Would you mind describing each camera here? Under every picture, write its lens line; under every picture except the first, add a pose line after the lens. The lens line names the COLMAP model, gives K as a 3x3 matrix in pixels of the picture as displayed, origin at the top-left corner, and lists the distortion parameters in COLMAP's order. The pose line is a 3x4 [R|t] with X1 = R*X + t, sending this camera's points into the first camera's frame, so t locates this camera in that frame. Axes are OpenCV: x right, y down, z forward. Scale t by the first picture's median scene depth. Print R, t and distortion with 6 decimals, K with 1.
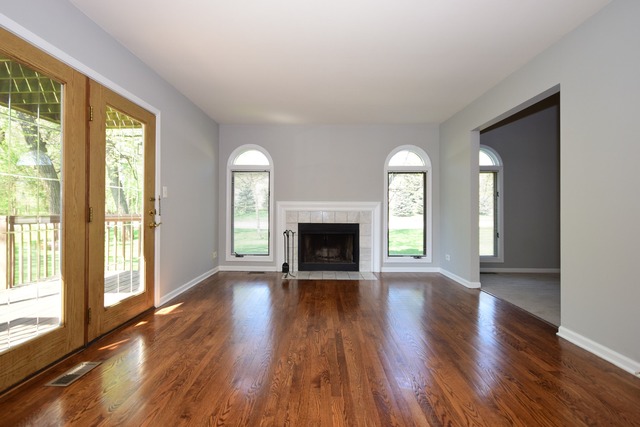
lens RADIAL K [[322.0, 0, 319.3], [0, 322.0, 201.0], [0, 0, 1]] dist [0.020818, -0.000641]
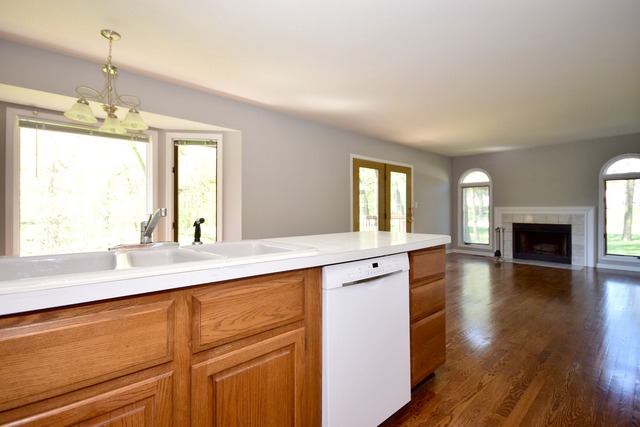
lens RADIAL K [[310.9, 0, 321.1], [0, 310.9, 211.6], [0, 0, 1]] dist [0.006511, 0.000555]
pose [[0.695442, -0.001766, -0.718580, 0.312418], [0.023074, 0.999536, 0.019875, -0.023602], [0.718211, -0.030403, 0.695161, -0.477962]]
